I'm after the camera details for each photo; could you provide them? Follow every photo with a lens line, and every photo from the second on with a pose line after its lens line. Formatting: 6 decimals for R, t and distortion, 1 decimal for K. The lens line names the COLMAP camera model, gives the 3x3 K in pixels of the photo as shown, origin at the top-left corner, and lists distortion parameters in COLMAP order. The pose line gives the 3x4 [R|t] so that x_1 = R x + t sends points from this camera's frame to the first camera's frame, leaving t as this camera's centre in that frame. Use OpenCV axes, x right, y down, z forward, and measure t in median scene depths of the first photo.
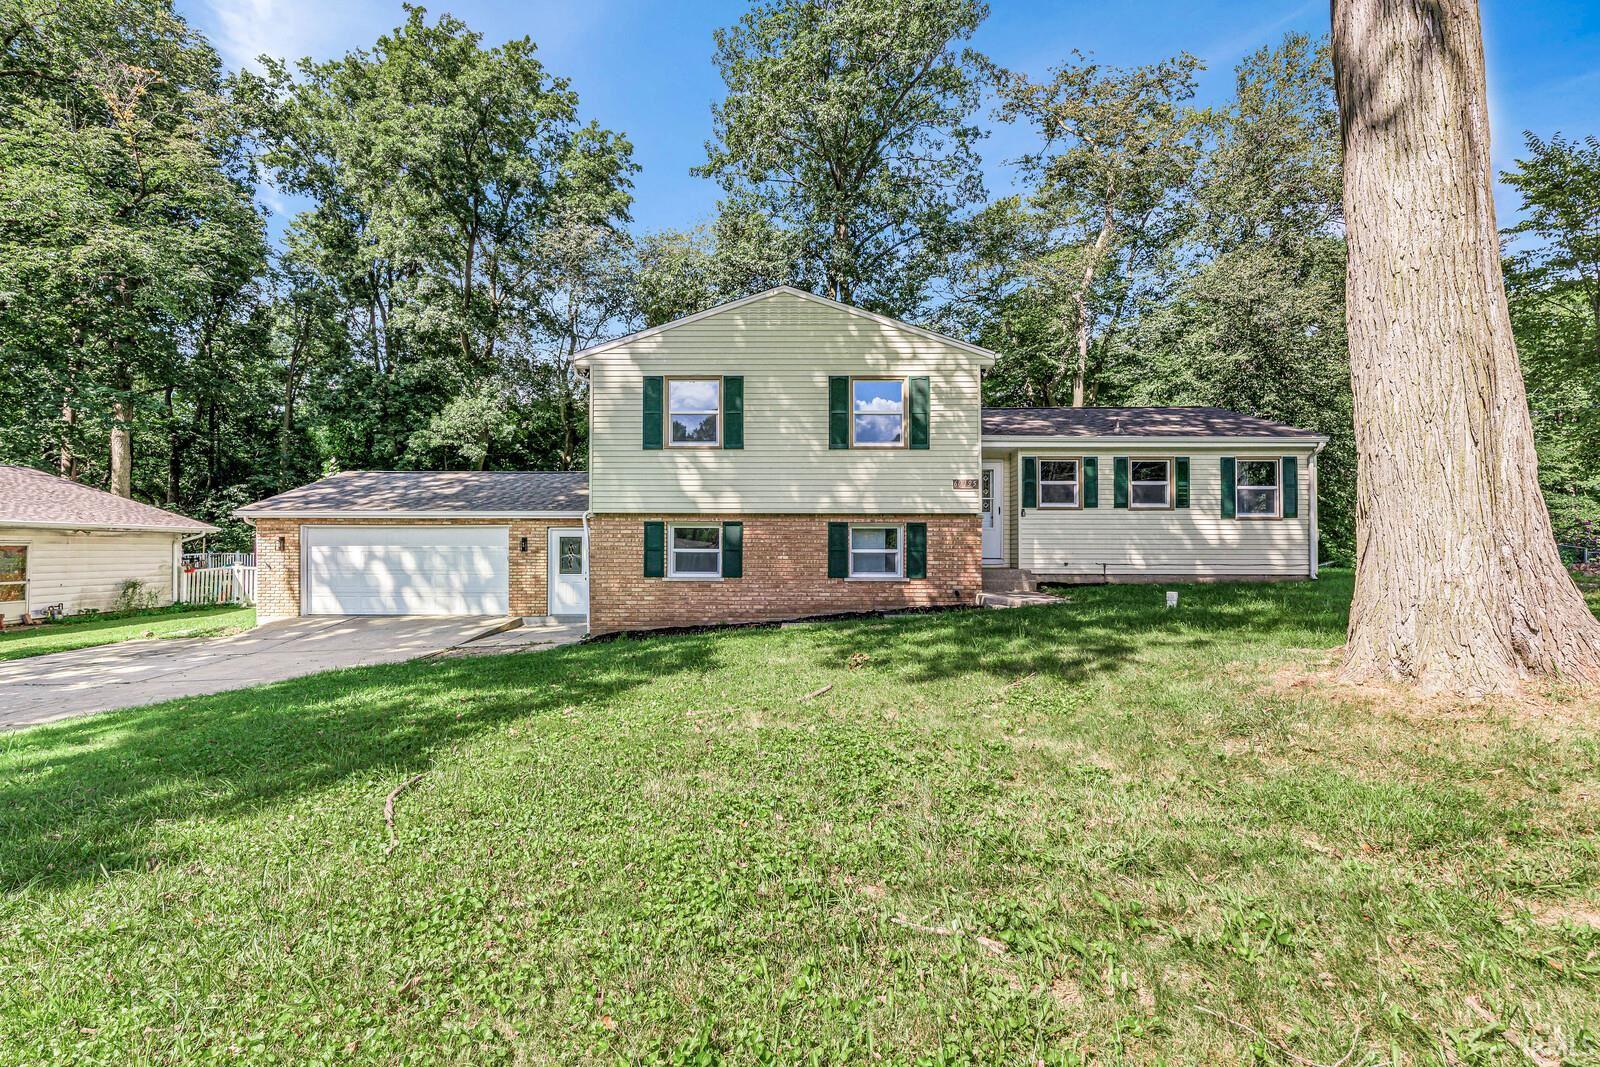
lens RADIAL K [[679.4, 0, 800.8], [0, 679.4, 542.5], [0, 0, 1]] dist [-0.000010, -0.000037]
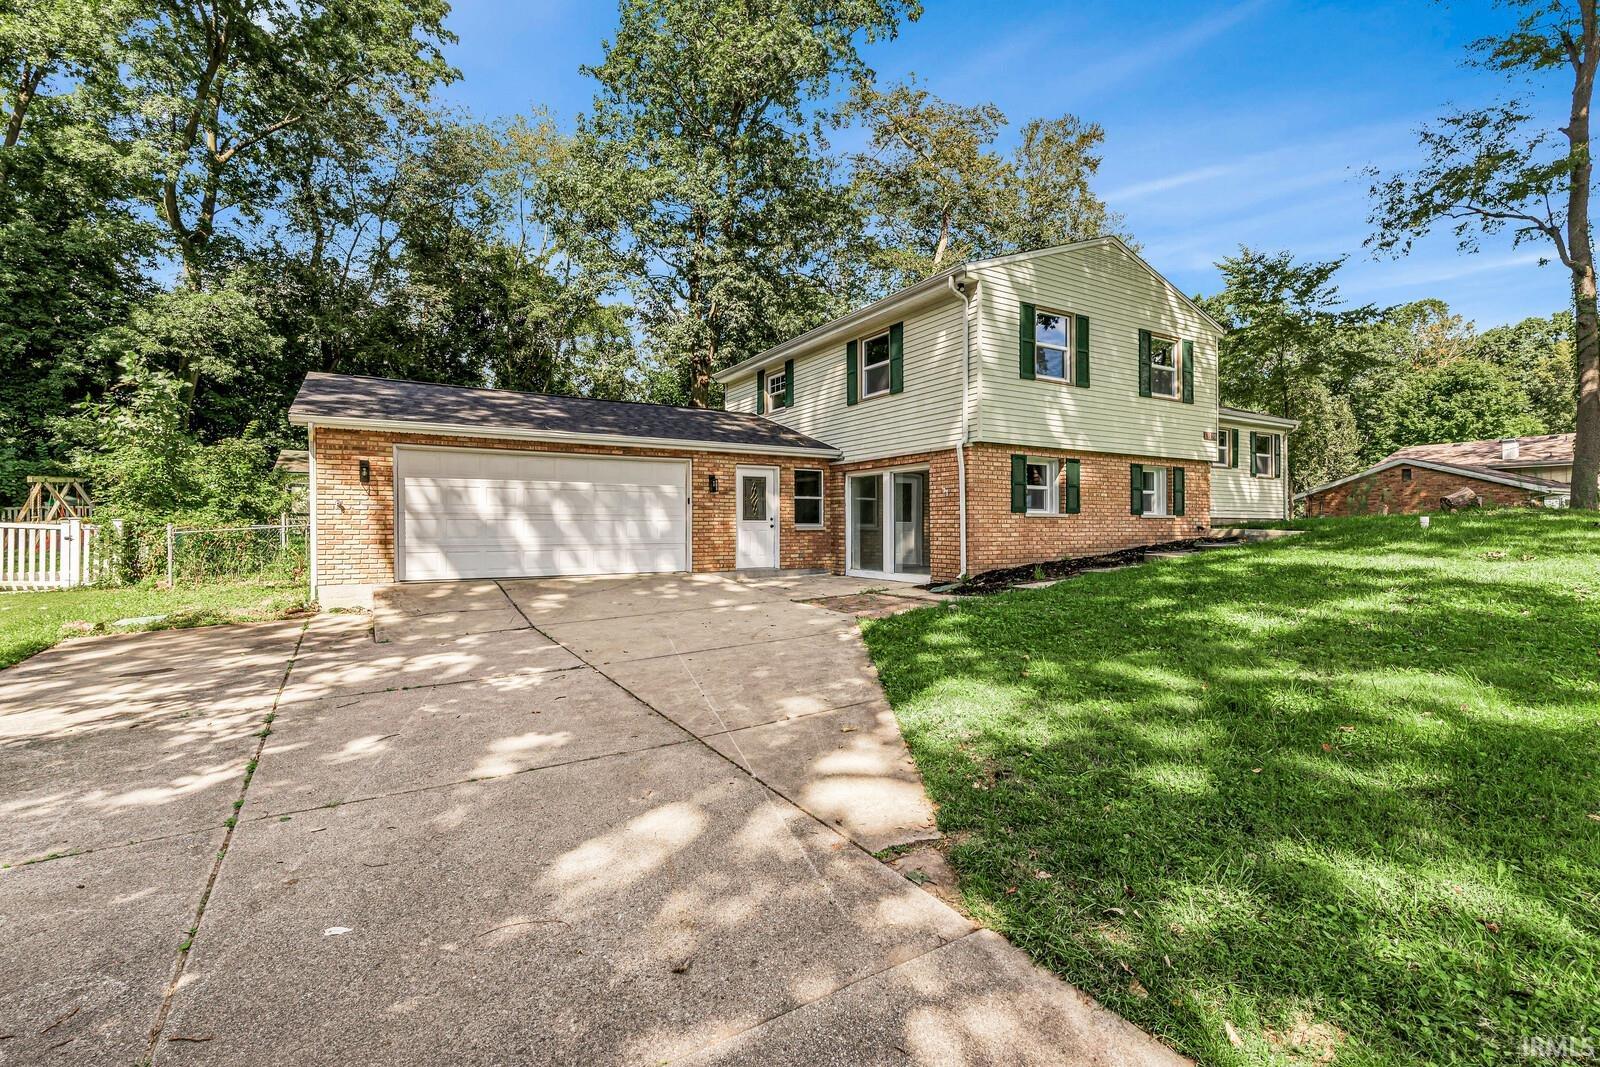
lens RADIAL K [[688.4, 0, 787.4], [0, 688.4, 524.0], [0, 0, 1]] dist [-0.000648, -0.000133]
pose [[0.863579, -0.000172, 0.504214, -0.746880], [-0.000285, 1.000000, 0.000829, 0.050142], [-0.504214, -0.000860, 0.863578, 0.246414]]
